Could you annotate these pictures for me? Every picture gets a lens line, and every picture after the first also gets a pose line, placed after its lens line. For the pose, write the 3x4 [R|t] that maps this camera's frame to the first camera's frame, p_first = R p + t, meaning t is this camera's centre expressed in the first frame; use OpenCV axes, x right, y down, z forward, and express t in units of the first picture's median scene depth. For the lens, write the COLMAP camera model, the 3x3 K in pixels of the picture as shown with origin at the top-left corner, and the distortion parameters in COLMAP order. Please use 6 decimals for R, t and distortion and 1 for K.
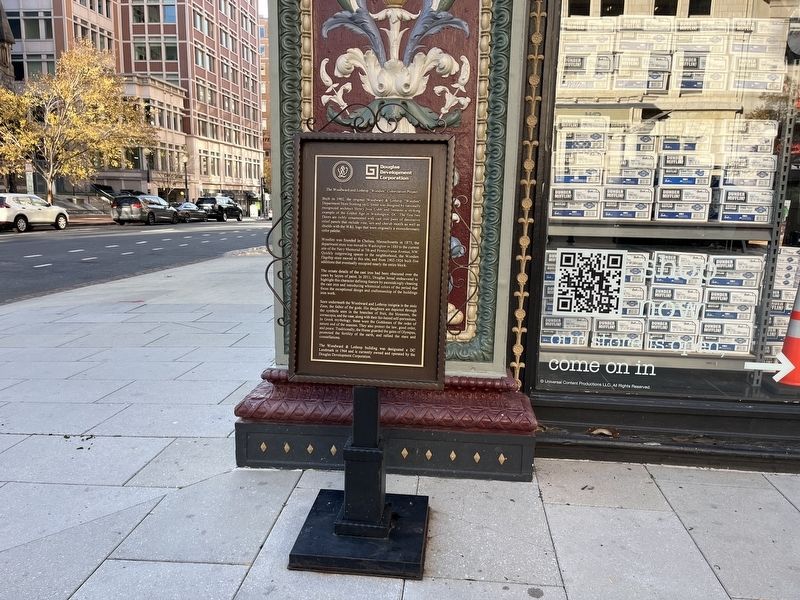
lens RADIAL K [[605.8, 0, 403.2], [0, 605.8, 294.3], [0, 0, 1]] dist [0.045937, -0.064441]
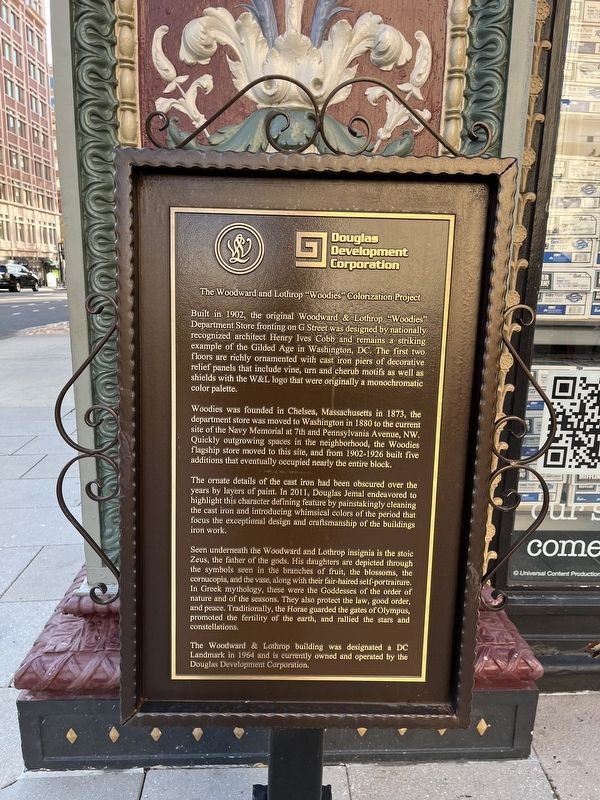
lens RADIAL K [[605.8, 0, 301.1], [0, 605.8, 401.5], [0, 0, 1]] dist [0.045937, -0.064441]
pose [[0.989961, -0.029255, 0.138281, -0.091417], [0.020506, 0.997721, 0.064279, -0.095167], [-0.139846, -0.060798, 0.988305, 0.445203]]
